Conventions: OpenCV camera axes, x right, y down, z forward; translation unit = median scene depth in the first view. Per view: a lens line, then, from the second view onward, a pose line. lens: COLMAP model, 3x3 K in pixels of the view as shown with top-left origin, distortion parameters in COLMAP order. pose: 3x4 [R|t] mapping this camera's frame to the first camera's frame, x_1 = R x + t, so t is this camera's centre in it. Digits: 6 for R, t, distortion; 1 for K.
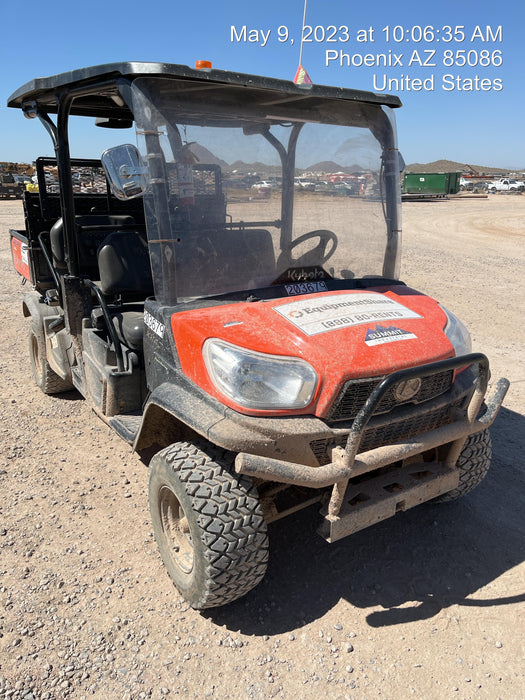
lens RADIAL K [[542.3, 0, 253.1], [0, 542.3, 362.6], [0, 0, 1]] dist [0.001152, -0.005782]
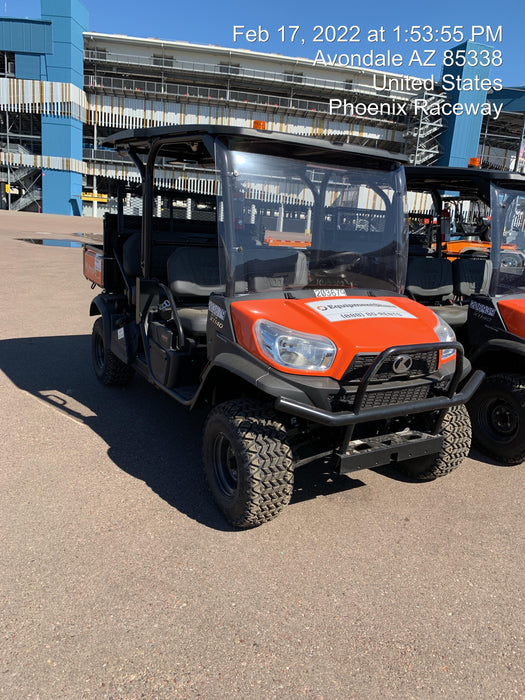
lens RADIAL K [[556.5, 0, 263.6], [0, 556.5, 350.9], [0, 0, 1]] dist [-0.007083, -0.006726]
pose [[0.998388, 0.054170, -0.016944, -0.030279], [-0.055437, 0.994715, -0.086422, 0.116218], [0.012173, 0.087222, 0.996115, -0.302243]]
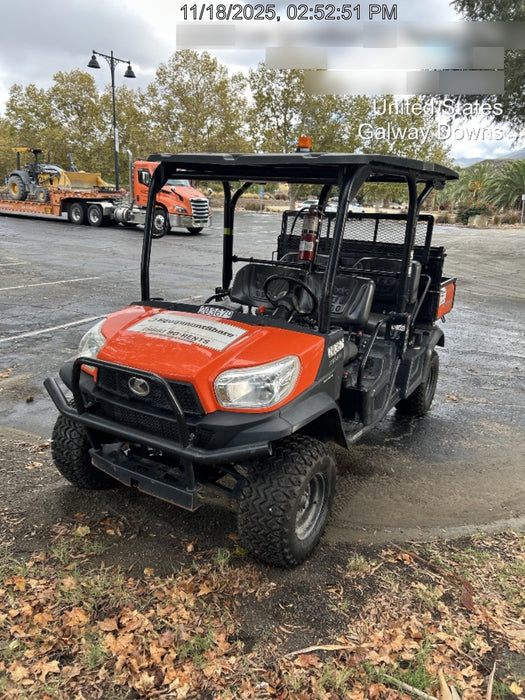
lens RADIAL K [[542.3, 0, 253.1], [0, 542.3, 362.6], [0, 0, 1]] dist [0.001152, -0.005782]
pose [[0.446598, 0.250630, -0.858915, 1.138662], [-0.323916, 0.940139, 0.105909, -0.173365], [0.834043, 0.230917, 0.501048, 0.431031]]
